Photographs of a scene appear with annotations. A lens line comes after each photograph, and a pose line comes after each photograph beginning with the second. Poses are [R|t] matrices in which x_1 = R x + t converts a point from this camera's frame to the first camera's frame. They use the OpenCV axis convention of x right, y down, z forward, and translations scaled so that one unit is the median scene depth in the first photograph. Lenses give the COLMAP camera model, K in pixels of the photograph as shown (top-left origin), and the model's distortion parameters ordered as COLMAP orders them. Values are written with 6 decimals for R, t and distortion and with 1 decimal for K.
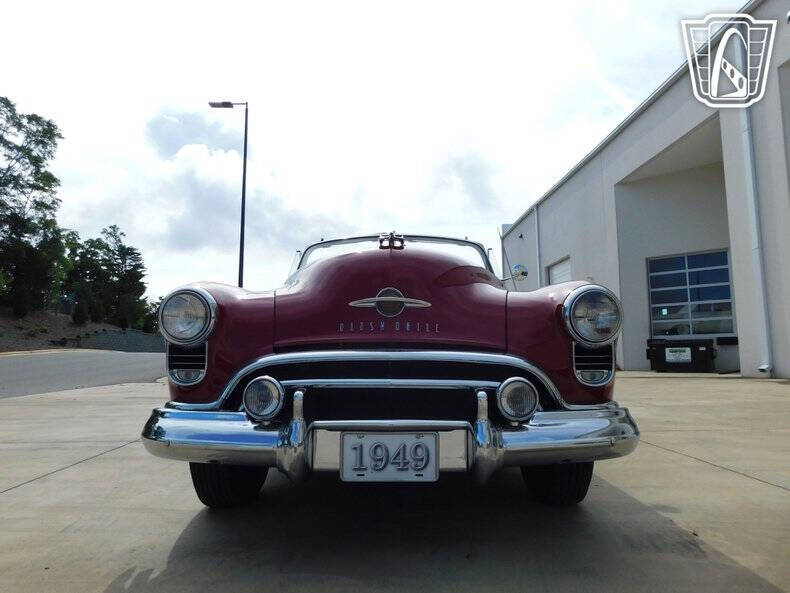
lens RADIAL K [[520.0, 0, 391.7], [0, 520.0, 291.4], [0, 0, 1]] dist [-0.069140, 0.051827]
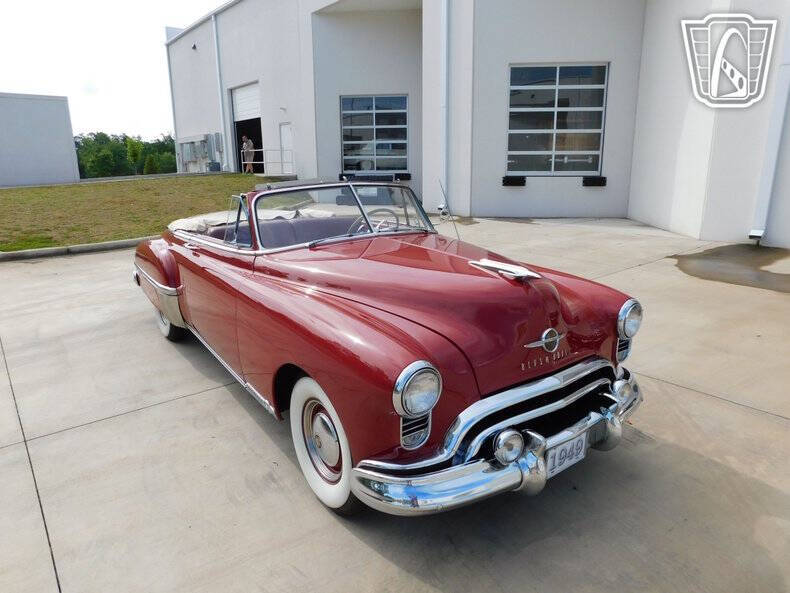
lens RADIAL K [[520.4, 0, 391.5], [0, 520.4, 292.0], [0, 0, 1]] dist [-0.066524, 0.047088]
pose [[0.797678, -0.148395, 0.584542, -0.102031], [-0.068810, 0.940531, 0.332667, -0.047689], [-0.599146, -0.305583, 0.740029, 0.033304]]
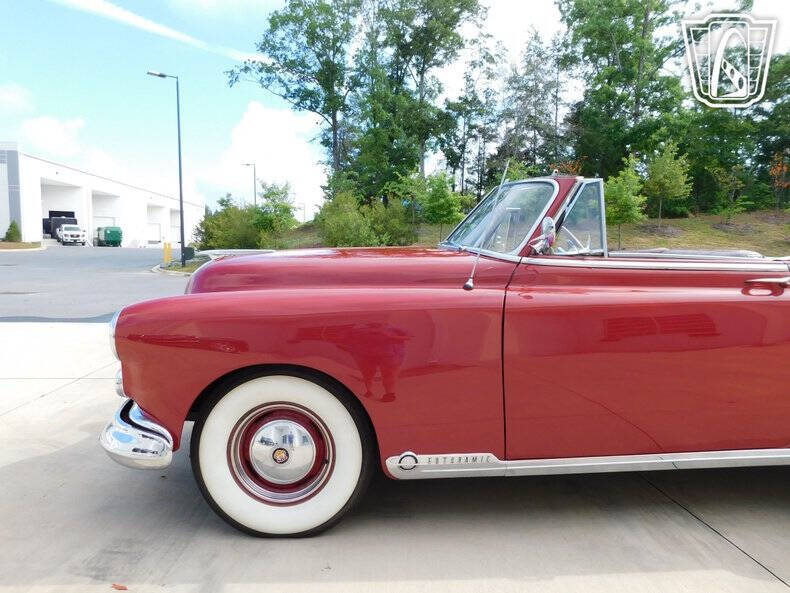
lens RADIAL K [[520.4, 0, 390.0], [0, 520.4, 295.5], [0, 0, 1]] dist [-0.066524, 0.047088]
pose [[0.041656, 0.086097, -0.995416, 0.152455], [0.115770, 0.989154, 0.090400, -0.007941], [0.992402, -0.119004, 0.031237, 0.155489]]
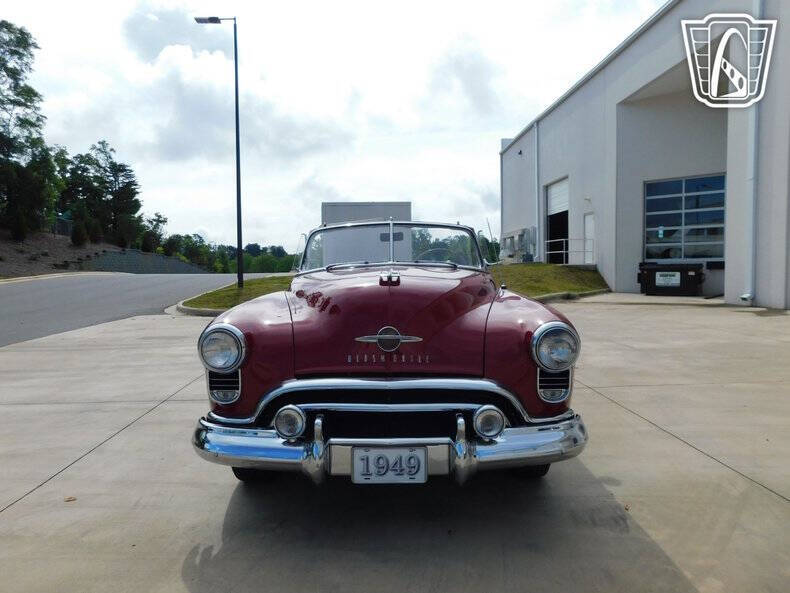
lens RADIAL K [[520.0, 0, 390.9], [0, 520.0, 293.2], [0, 0, 1]] dist [-0.069140, 0.051827]
pose [[0.999968, -0.007643, 0.002277, 0.000016], [0.007128, 0.984627, 0.174525, -0.029432], [-0.003575, -0.174503, 0.984650, -0.017957]]
